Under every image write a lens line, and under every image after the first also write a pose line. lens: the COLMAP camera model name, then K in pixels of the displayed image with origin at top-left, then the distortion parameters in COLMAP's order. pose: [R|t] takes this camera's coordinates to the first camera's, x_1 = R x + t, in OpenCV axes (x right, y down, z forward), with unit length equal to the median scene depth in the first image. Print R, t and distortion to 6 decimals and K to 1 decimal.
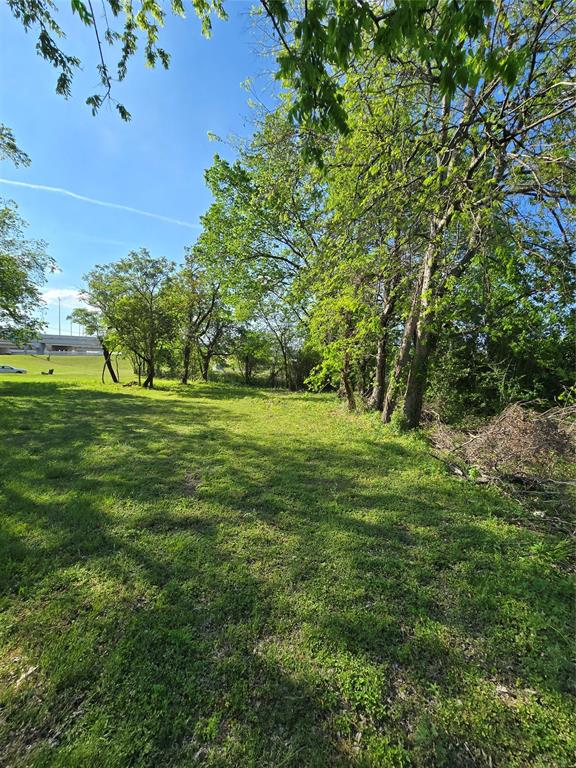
lens RADIAL K [[311.4, 0, 289.0], [0, 311.4, 386.6], [0, 0, 1]] dist [-0.001448, -0.000147]
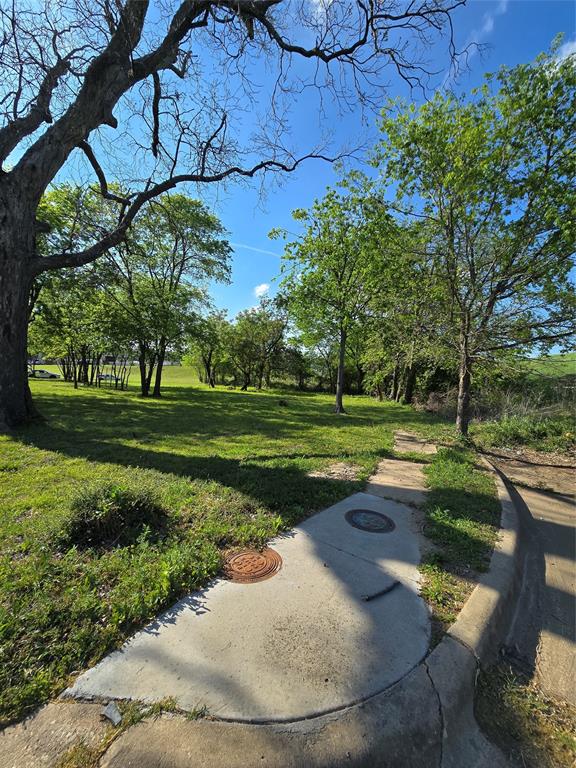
lens RADIAL K [[315.6, 0, 295.0], [0, 315.6, 383.2], [0, 0, 1]] dist [0.001613, -0.000146]
pose [[0.999791, 0.005535, -0.019703, -0.321999], [-0.006345, 0.999129, -0.041252, 0.048470], [0.019458, 0.041368, 0.998954, -1.085322]]
